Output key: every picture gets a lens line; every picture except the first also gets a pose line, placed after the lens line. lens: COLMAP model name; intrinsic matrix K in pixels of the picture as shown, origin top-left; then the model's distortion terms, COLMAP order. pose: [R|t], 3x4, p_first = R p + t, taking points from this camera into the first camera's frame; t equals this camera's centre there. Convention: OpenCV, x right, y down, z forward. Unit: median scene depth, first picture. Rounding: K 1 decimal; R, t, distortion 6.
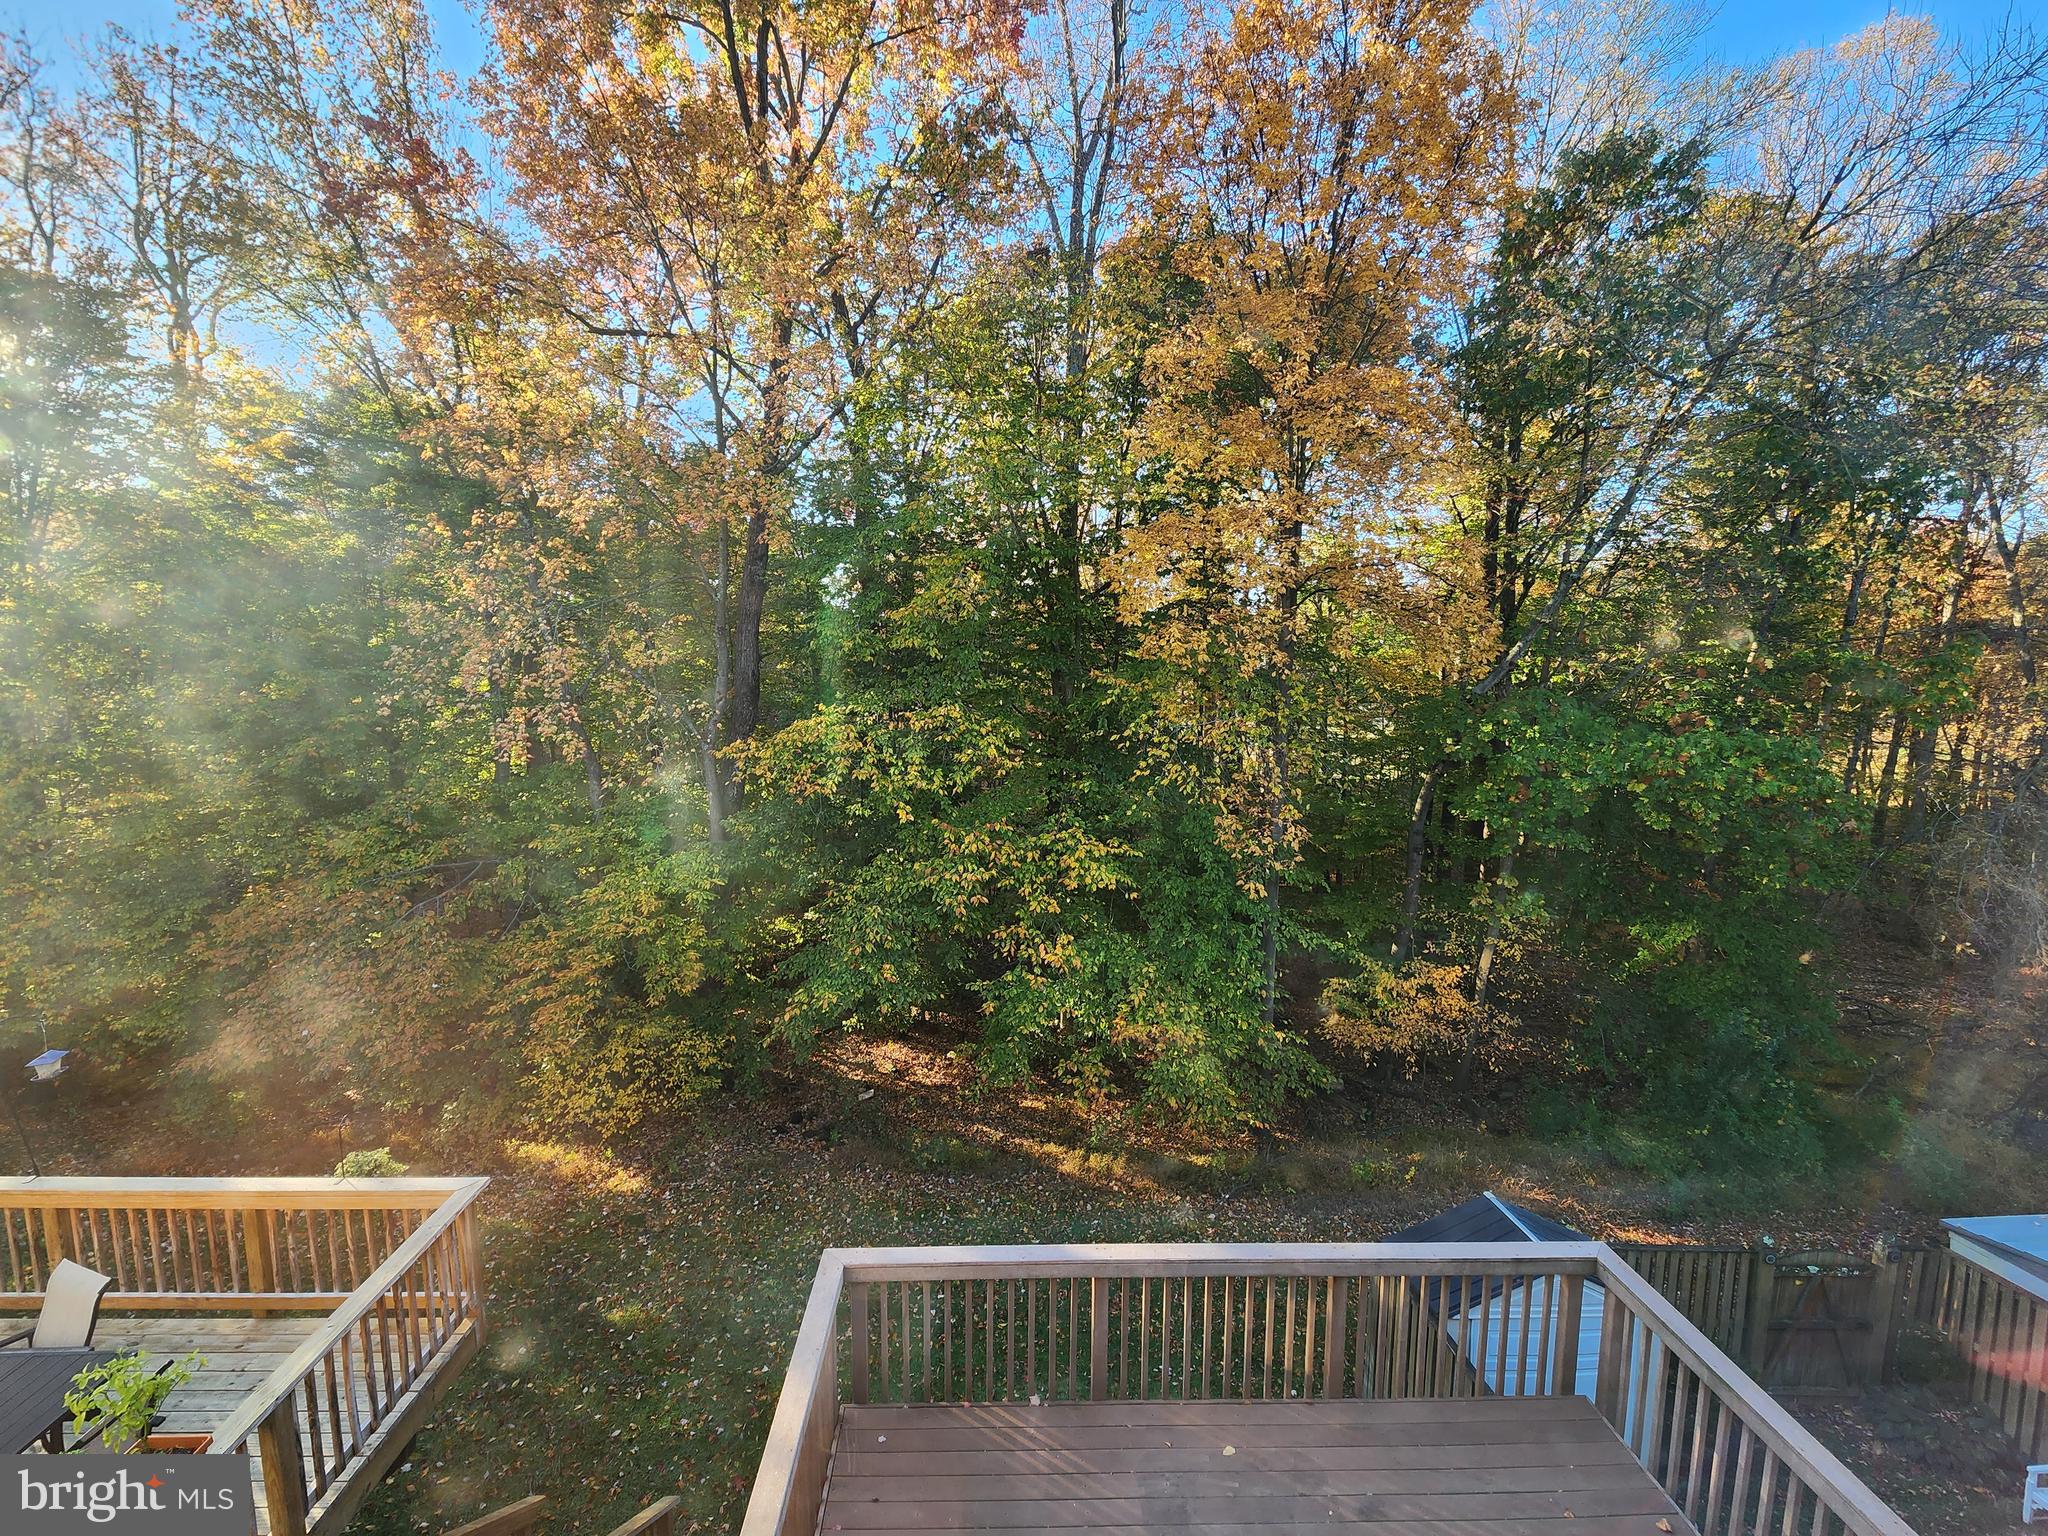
lens RADIAL K [[839.2, 0, 1016.8], [0, 839.2, 767.7], [0, 0, 1]] dist [0.002560, -0.002084]
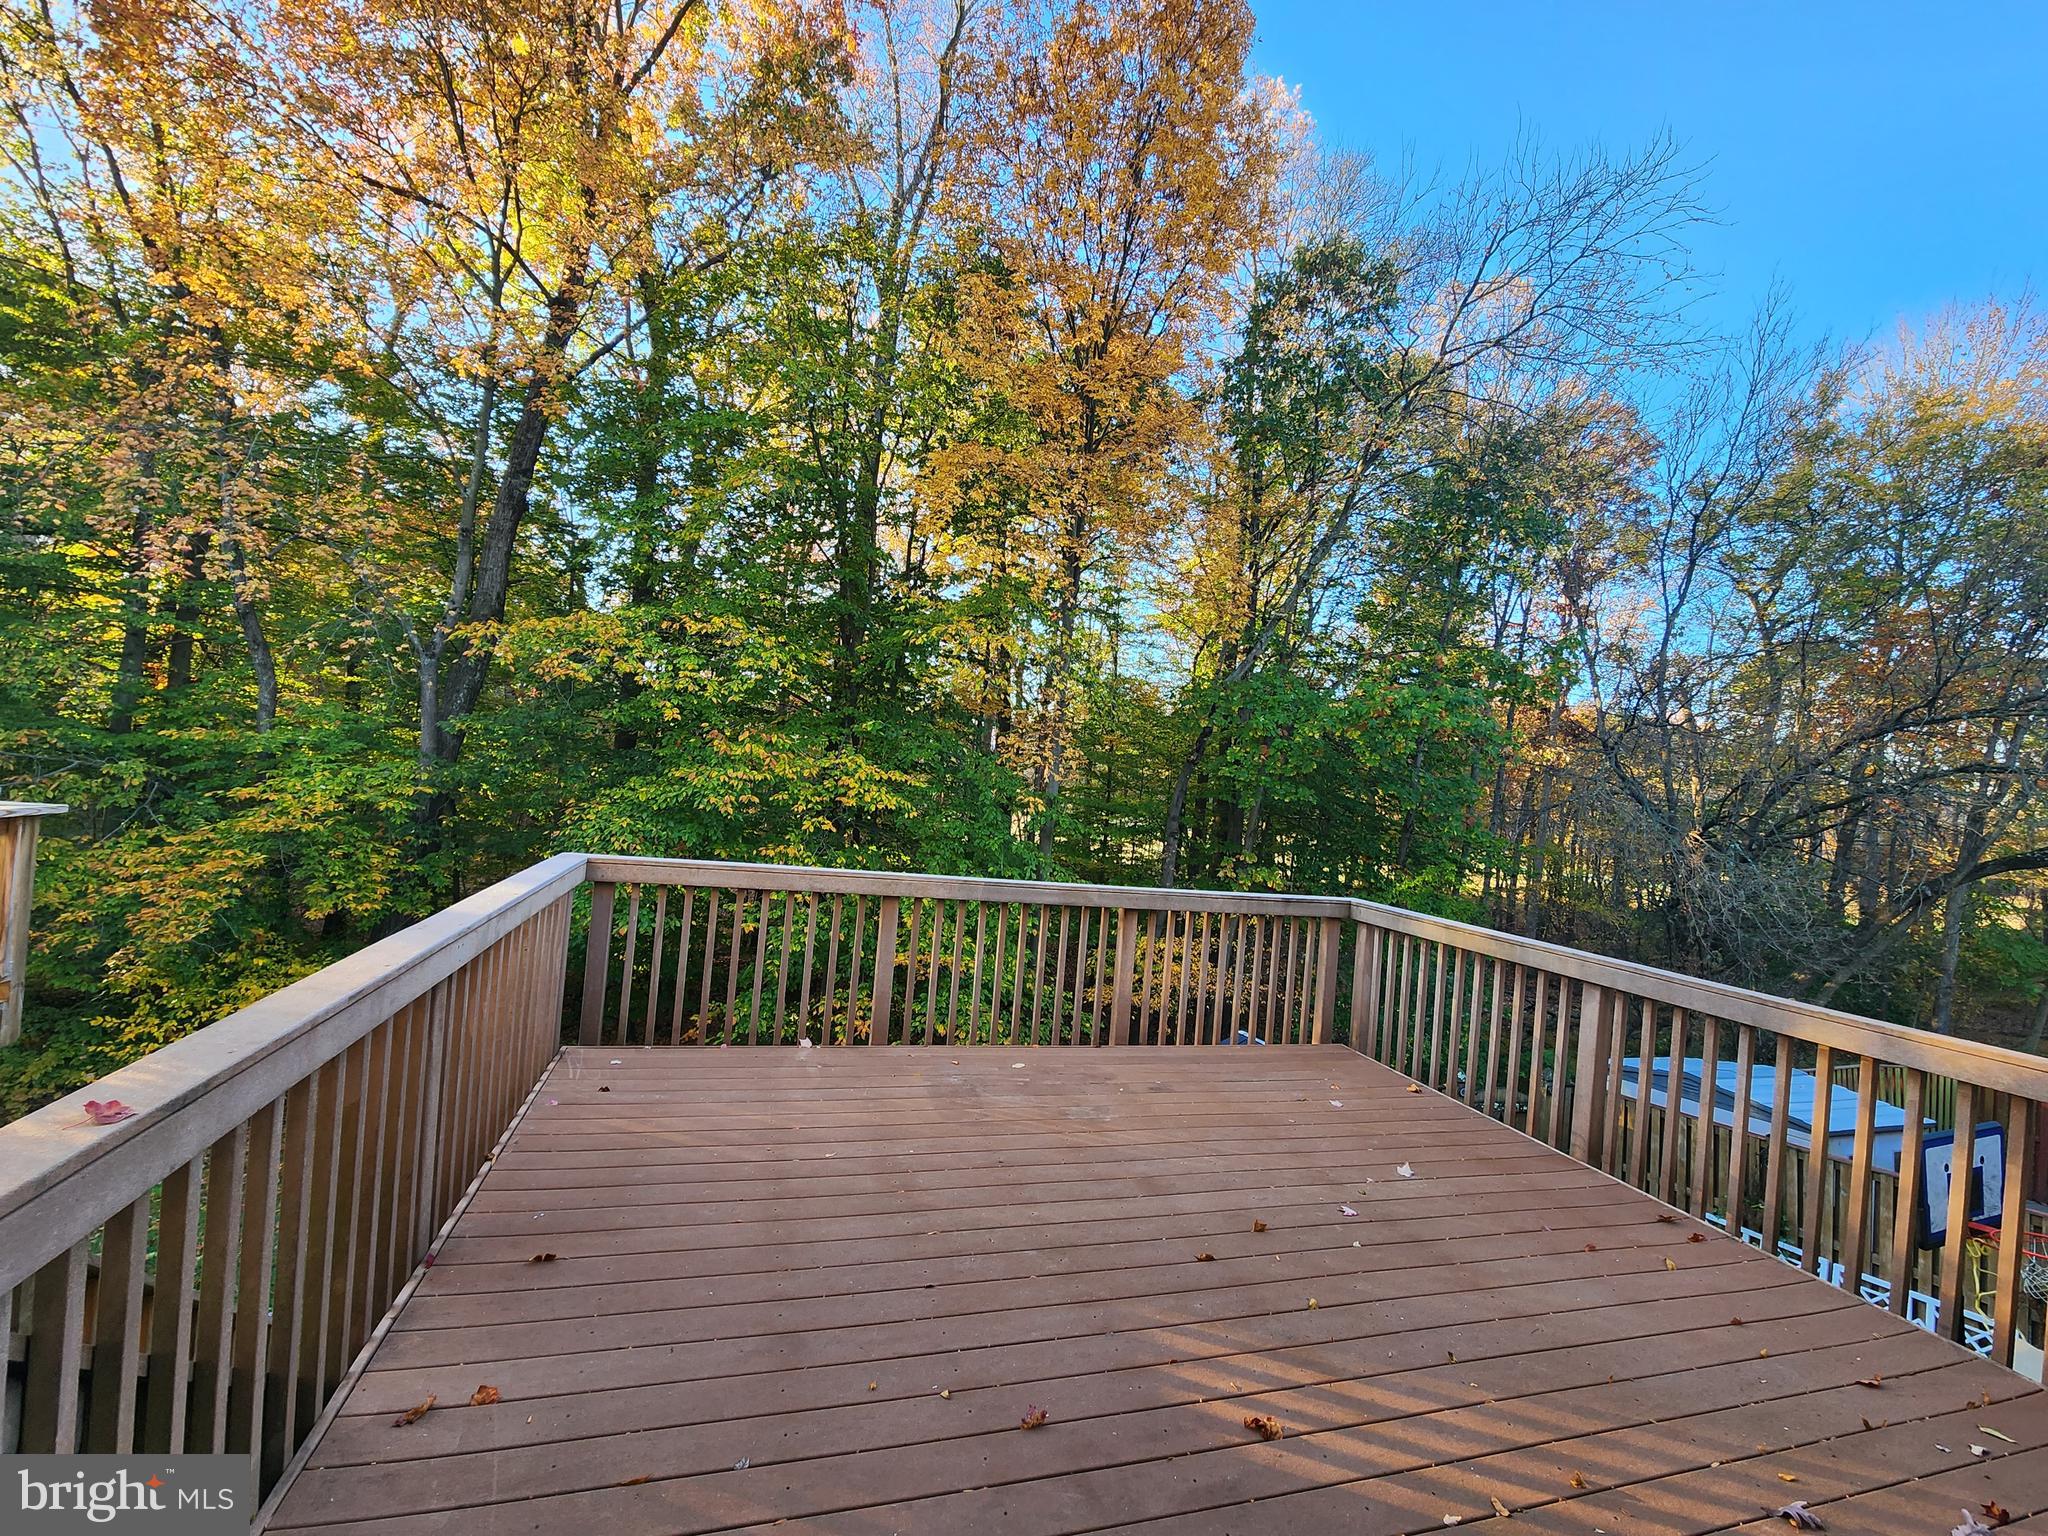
lens RADIAL K [[839.2, 0, 1016.8], [0, 839.2, 767.7], [0, 0, 1]] dist [0.002560, -0.002084]
pose [[0.960681, 0.083893, 0.264677, -0.008330], [-0.050007, 0.989951, -0.132271, 0.214551], [-0.273114, 0.113834, 0.955223, 0.025138]]
